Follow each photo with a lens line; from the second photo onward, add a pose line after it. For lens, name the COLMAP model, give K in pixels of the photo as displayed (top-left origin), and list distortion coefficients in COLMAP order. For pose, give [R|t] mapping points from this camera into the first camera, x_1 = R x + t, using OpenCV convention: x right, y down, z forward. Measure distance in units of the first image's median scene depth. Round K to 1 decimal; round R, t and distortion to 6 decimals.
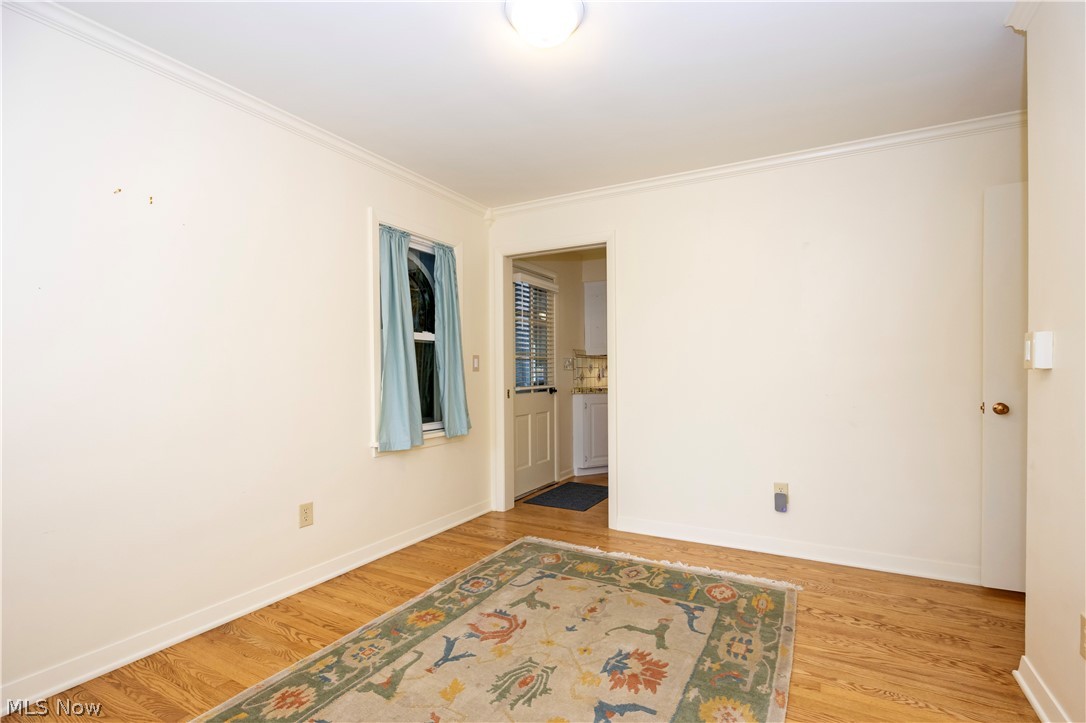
lens RADIAL K [[498.2, 0, 543.0], [0, 498.2, 361.5], [0, 0, 1]] dist [-0.014989, -0.000282]
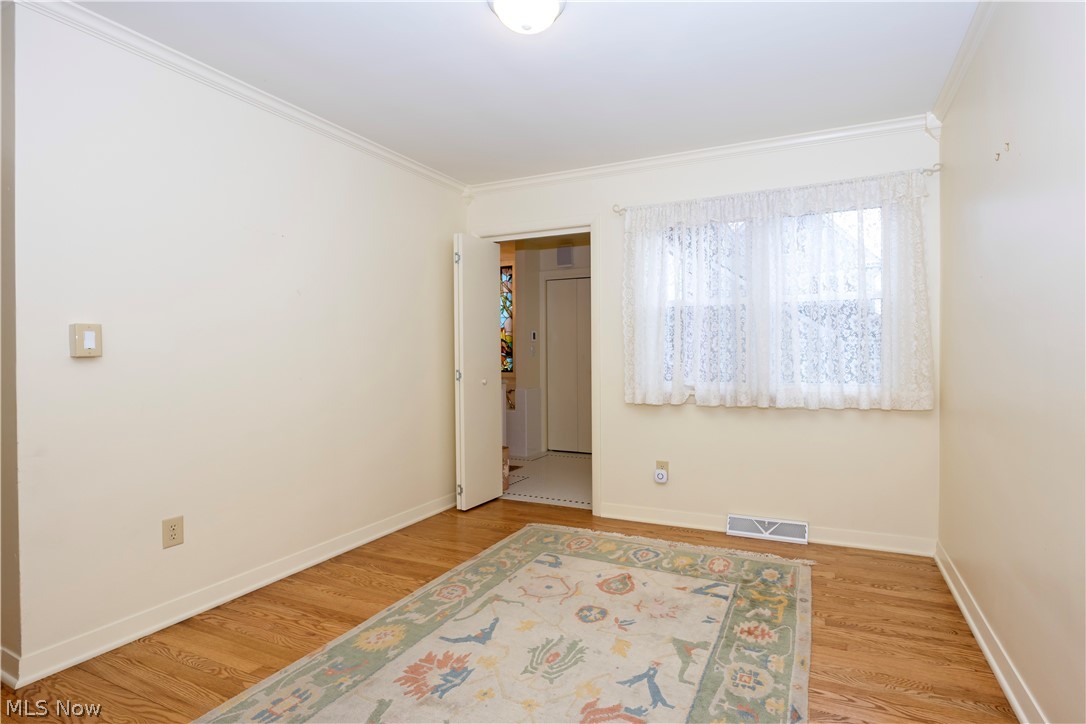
lens RADIAL K [[498.2, 0, 543.0], [0, 498.2, 362.0], [0, 0, 1]] dist [-0.014989, -0.000282]
pose [[-0.999297, 0.013792, -0.034874, 0.011960], [0.013779, 0.999905, 0.000606, 0.049278], [0.034879, 0.000125, -0.999392, 1.938124]]
